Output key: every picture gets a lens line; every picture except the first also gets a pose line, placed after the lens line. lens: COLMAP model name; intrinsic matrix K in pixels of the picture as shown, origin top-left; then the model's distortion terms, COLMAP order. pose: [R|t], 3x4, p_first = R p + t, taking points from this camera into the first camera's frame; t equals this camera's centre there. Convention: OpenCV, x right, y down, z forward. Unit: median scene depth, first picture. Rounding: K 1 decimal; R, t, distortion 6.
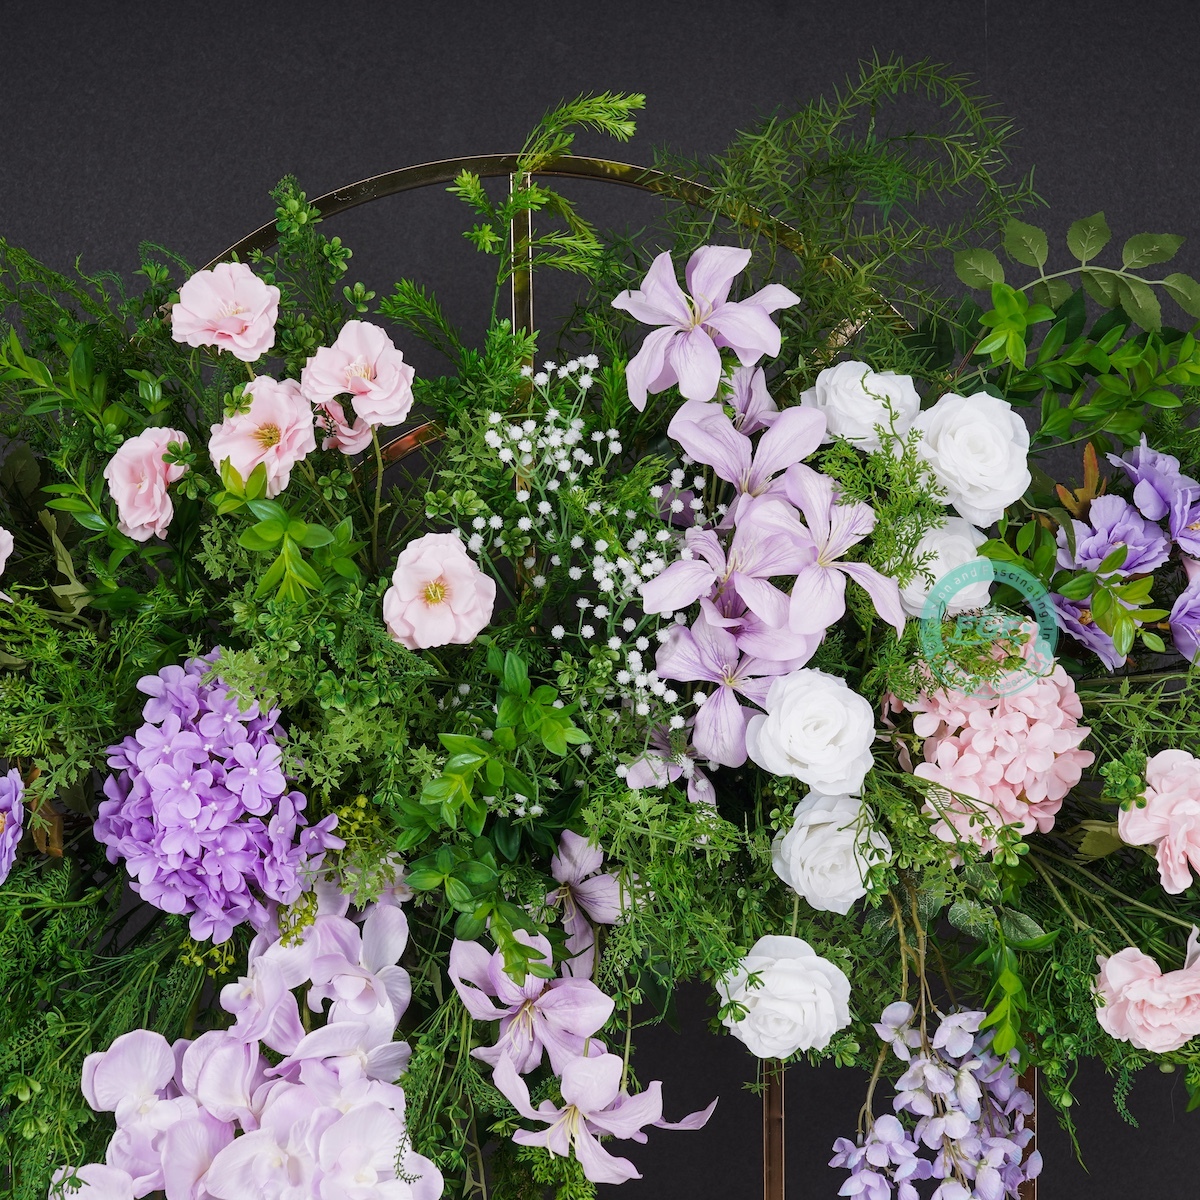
lens RADIAL K [[2527.1, 0, 600.1], [0, 2527.1, 600.1], [0, 0, 1]] dist [-0.074886, 0.000000]
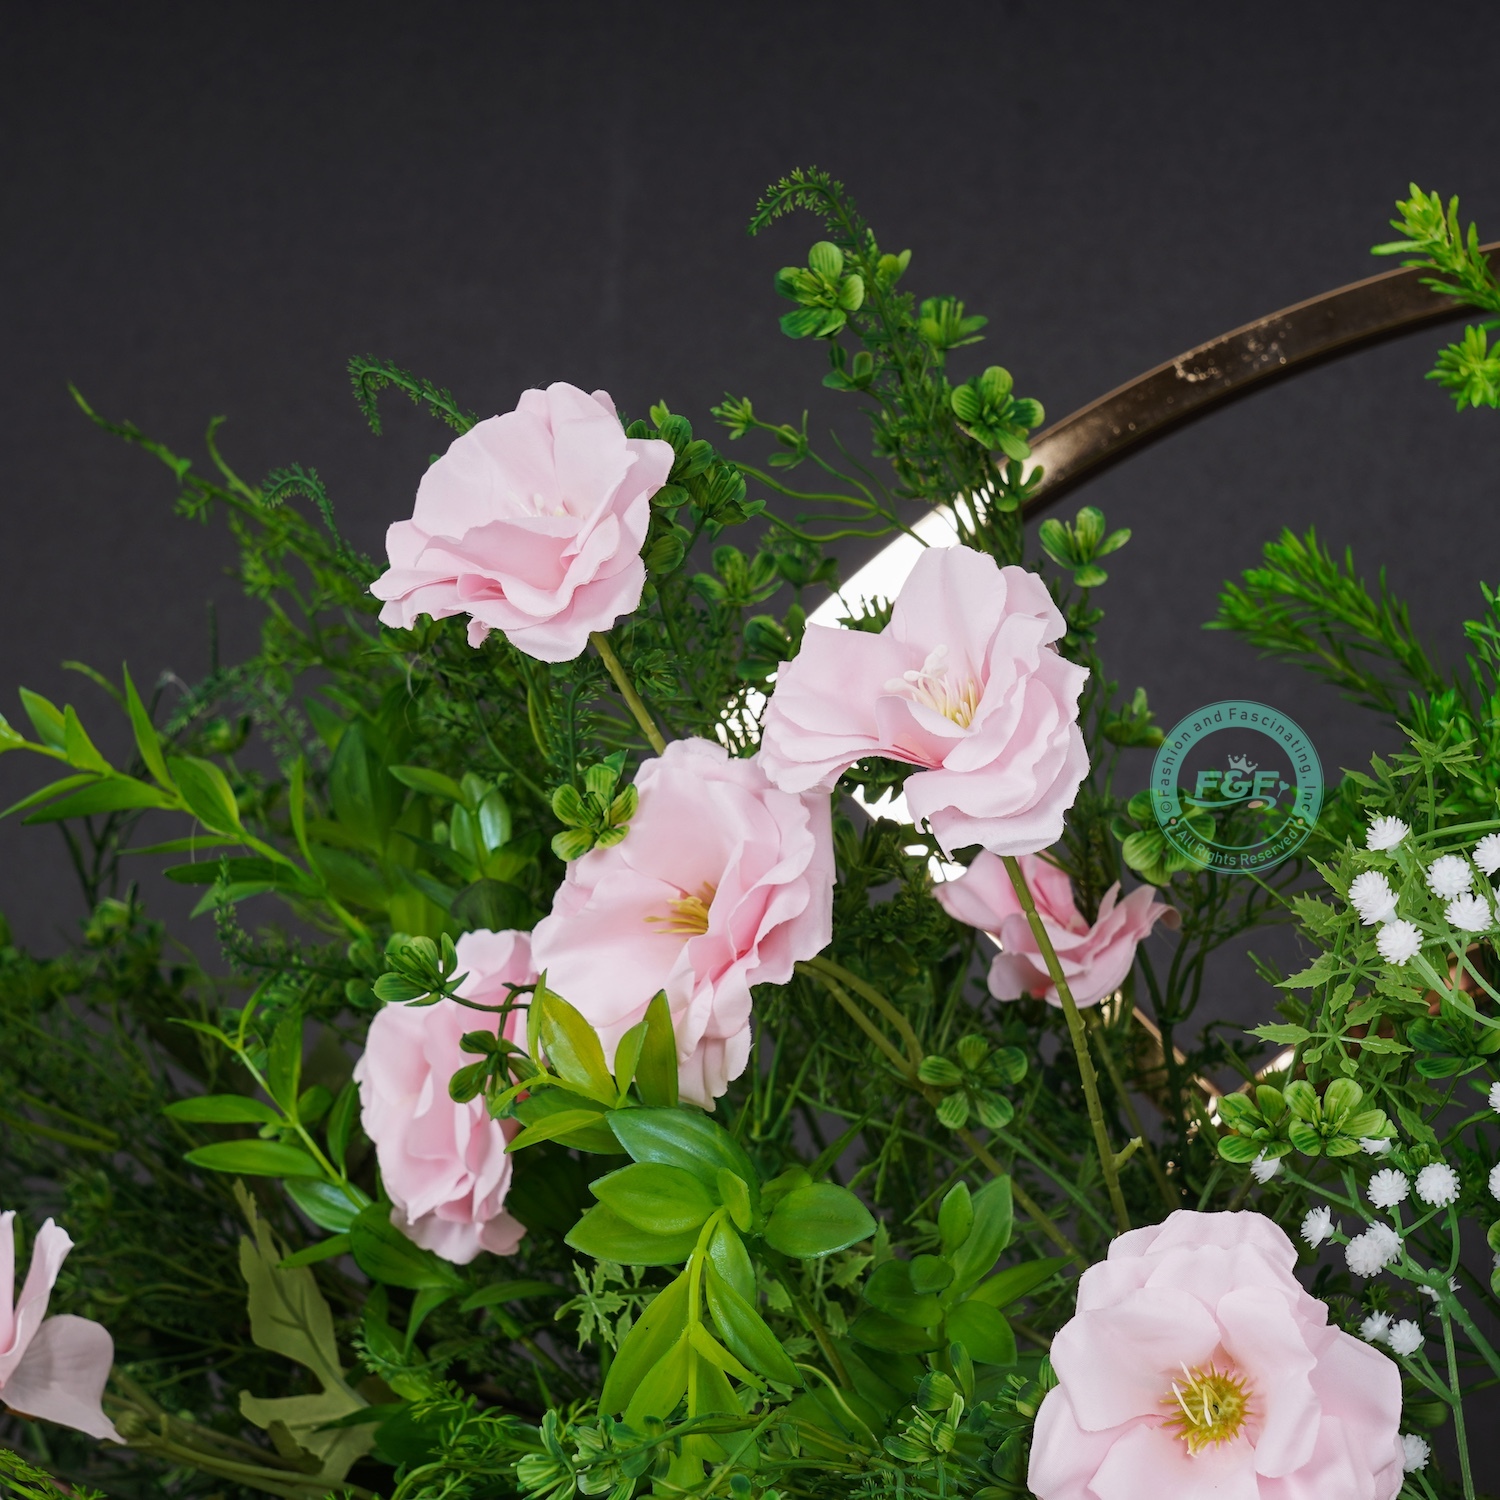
lens RADIAL K [[4188.8, 0, 749.7], [0, 4188.8, 751.2], [0, 0, 1]] dist [-0.075923, 0.000000]
pose [[0.927758, -0.053414, -0.369341, 0.076511], [-0.016642, 0.982798, -0.183934, 0.013522], [0.372812, 0.176793, 0.910909, 0.510350]]
